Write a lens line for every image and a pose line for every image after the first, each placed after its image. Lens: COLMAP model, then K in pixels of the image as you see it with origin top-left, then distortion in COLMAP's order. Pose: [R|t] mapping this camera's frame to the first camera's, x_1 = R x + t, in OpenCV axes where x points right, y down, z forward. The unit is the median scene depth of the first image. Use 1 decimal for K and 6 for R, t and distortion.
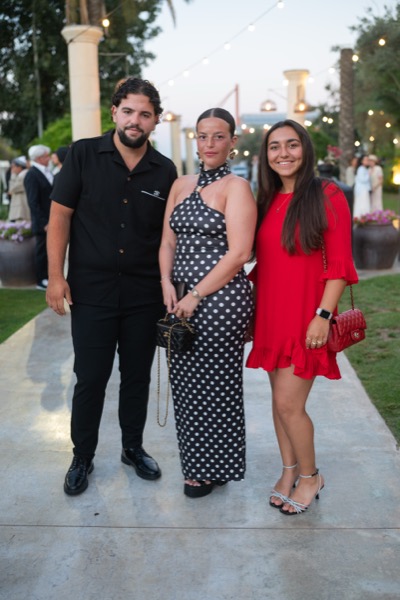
lens RADIAL K [[628.6, 0, 200.0], [0, 628.6, 300.0], [0, 0, 1]] dist [-0.047326, -0.005292]
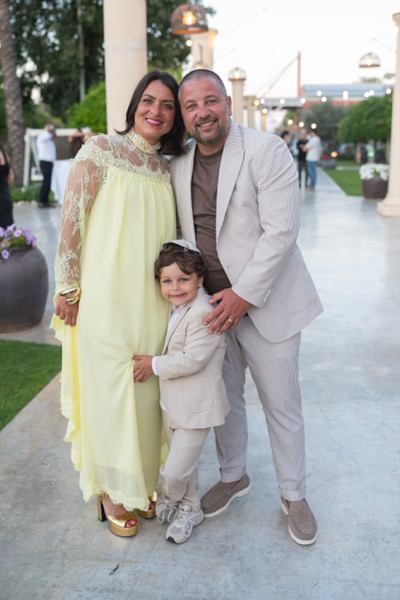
lens RADIAL K [[628.6, 0, 200.0], [0, 628.6, 300.0], [0, 0, 1]] dist [-0.047326, -0.005292]
pose [[0.996852, 0.034355, -0.071459, -0.018462], [-0.031550, 0.998701, 0.040019, -0.025026], [0.072741, -0.037638, 0.996640, 0.127023]]
